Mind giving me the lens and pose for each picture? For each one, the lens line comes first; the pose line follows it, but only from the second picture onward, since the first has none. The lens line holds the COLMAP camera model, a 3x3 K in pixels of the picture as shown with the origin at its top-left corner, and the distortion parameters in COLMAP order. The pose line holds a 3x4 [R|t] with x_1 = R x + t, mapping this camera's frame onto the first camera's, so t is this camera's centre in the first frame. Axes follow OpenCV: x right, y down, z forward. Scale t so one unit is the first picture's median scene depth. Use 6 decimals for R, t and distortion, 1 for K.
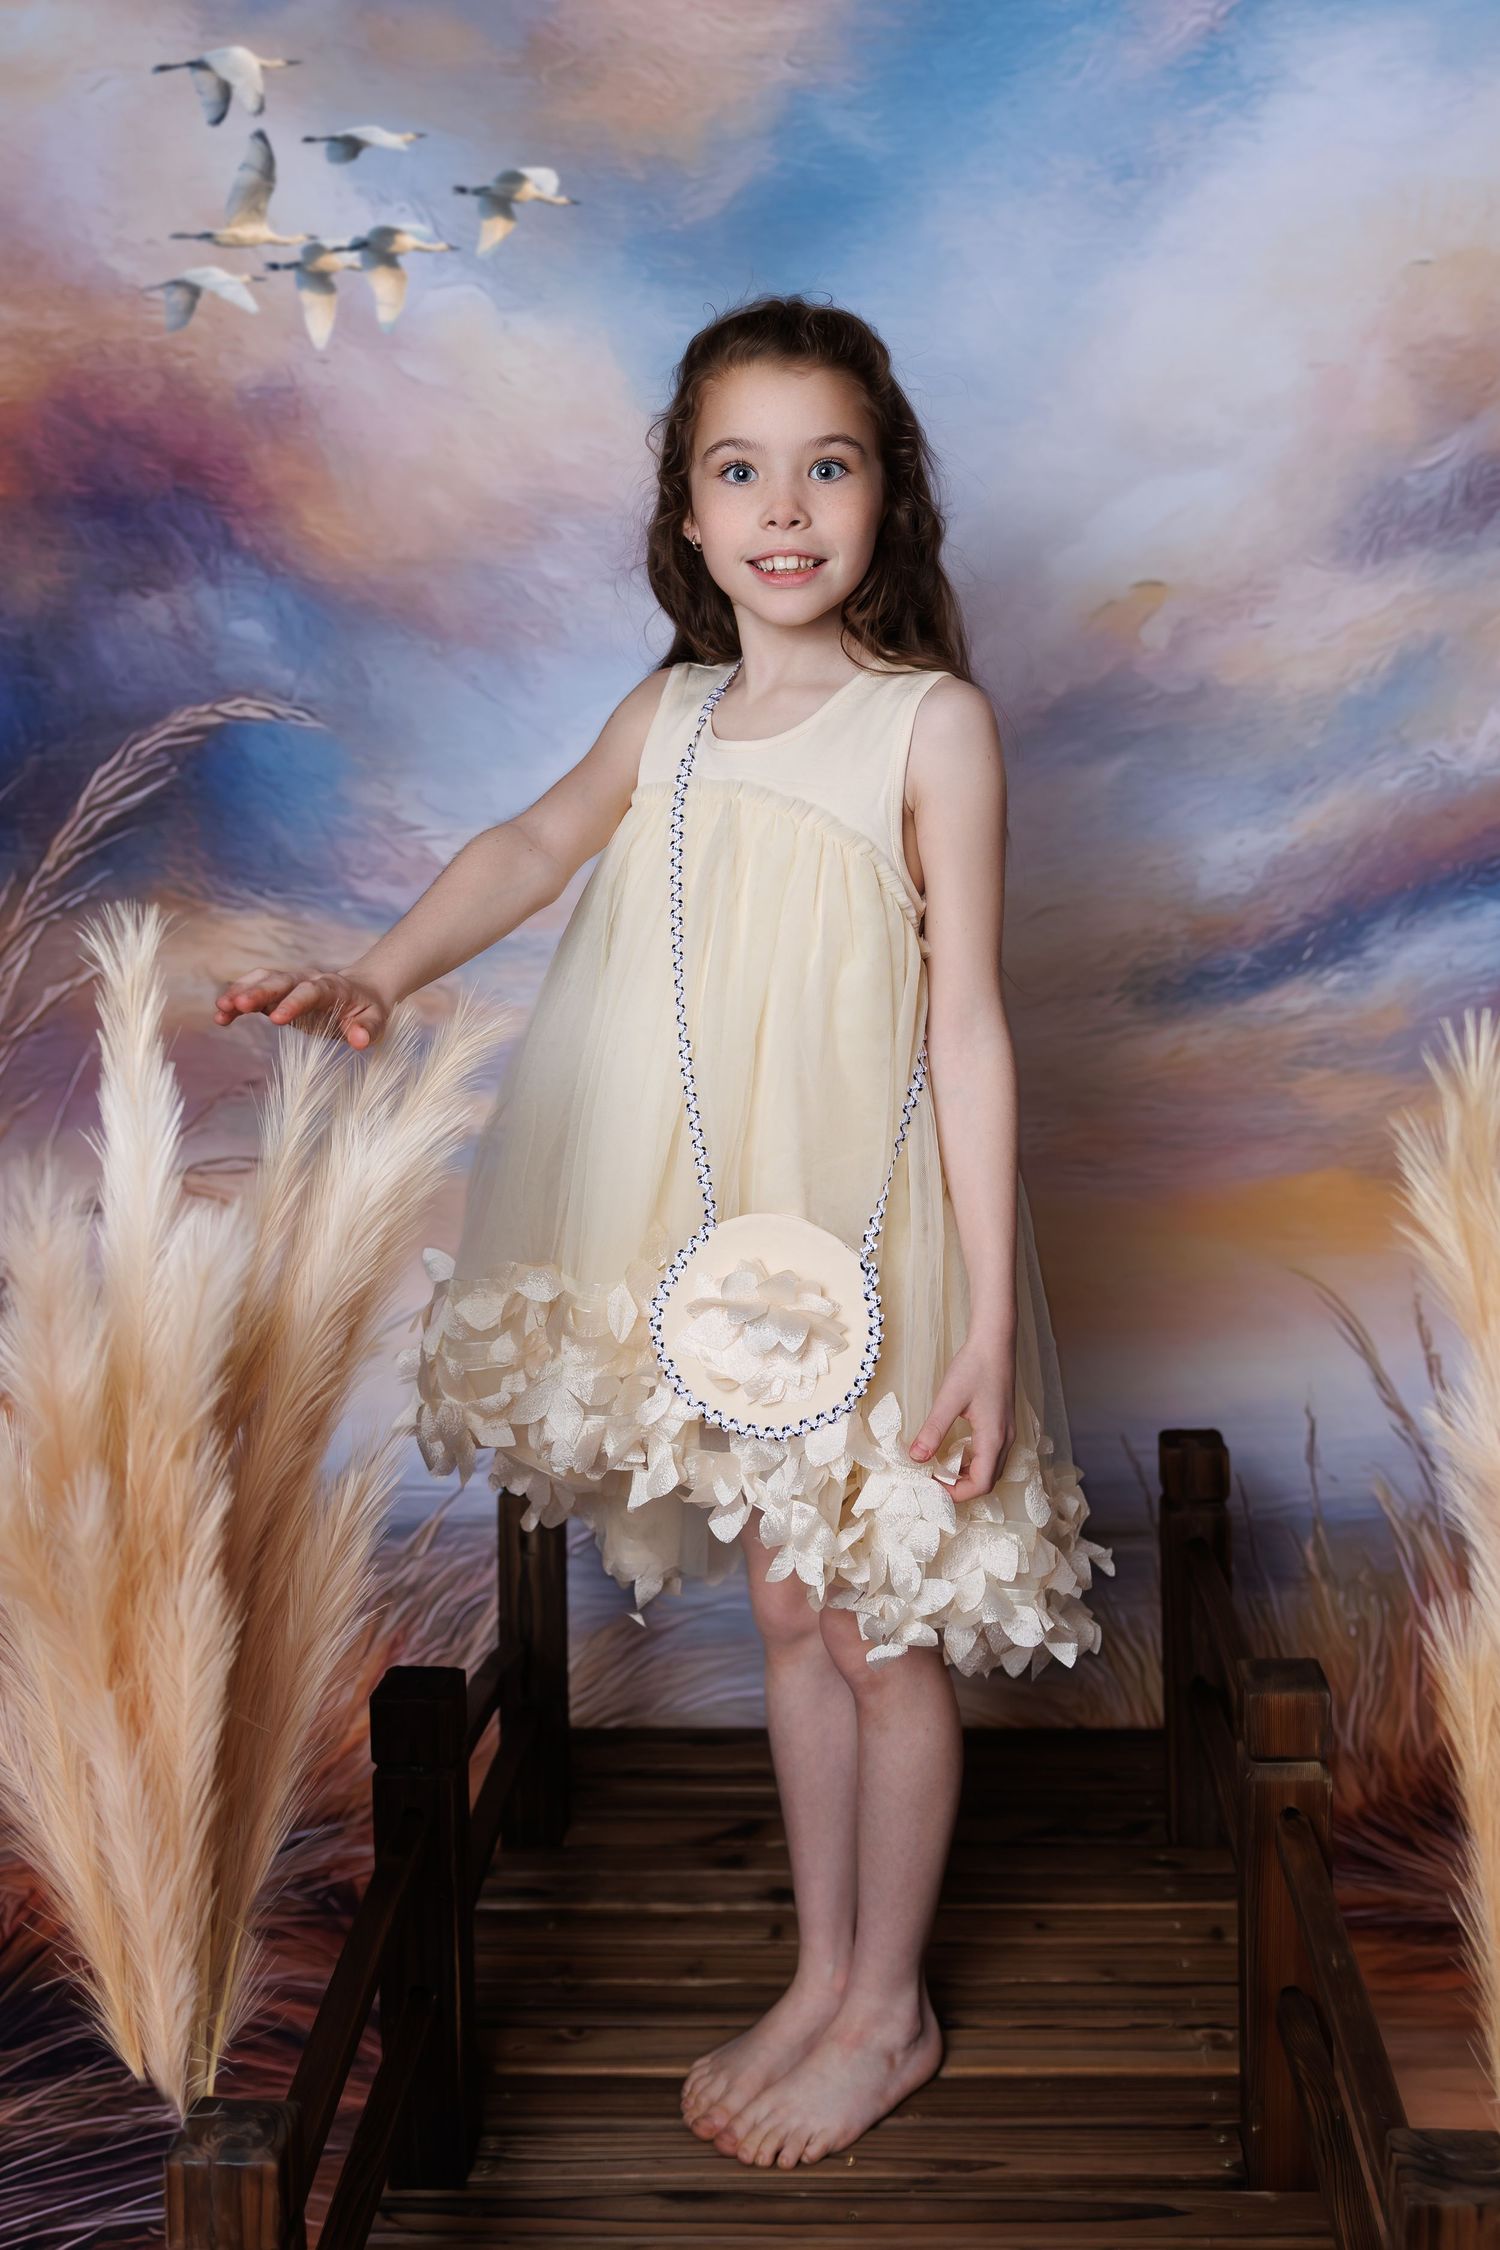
lens RADIAL K [[2428.3, 0, 753.7], [0, 2428.3, 1013.2], [0, 0, 1]] dist [0.028574, 0.000000]
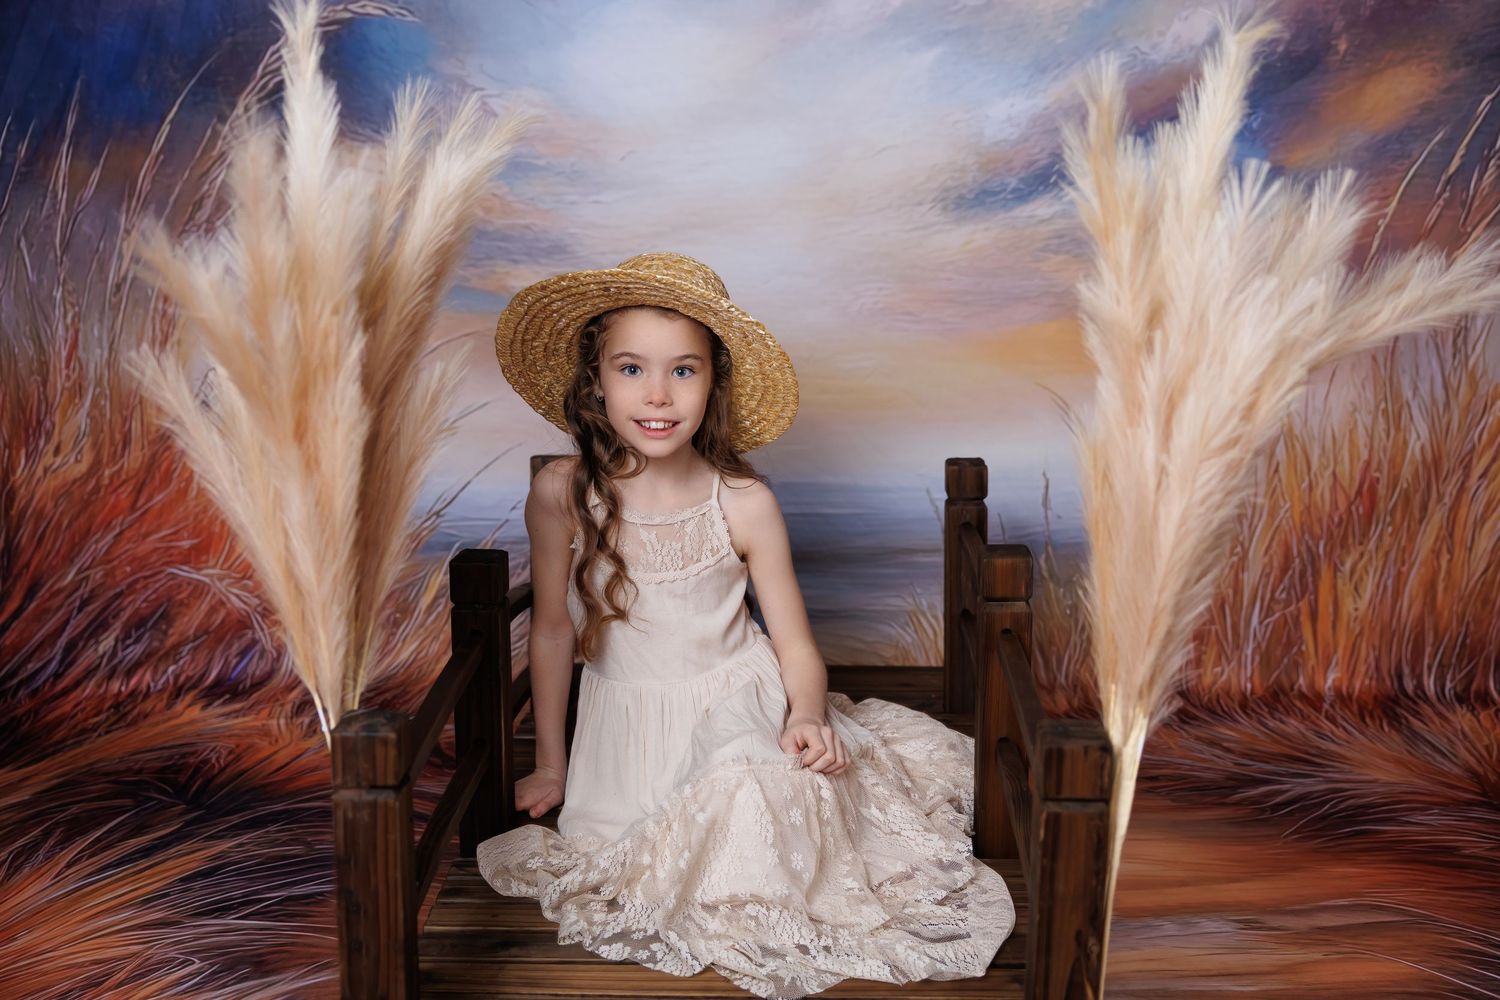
lens RADIAL K [[1678.8, 0, 748.9], [0, 1678.8, 526.1], [0, 0, 1]] dist [0.024868, 0.000000]
pose [[0.999675, 0.014984, 0.020619, 0.013865], [-0.016553, 0.996804, 0.078151, 0.115061], [-0.019382, -0.078467, 0.996728, -0.086654]]
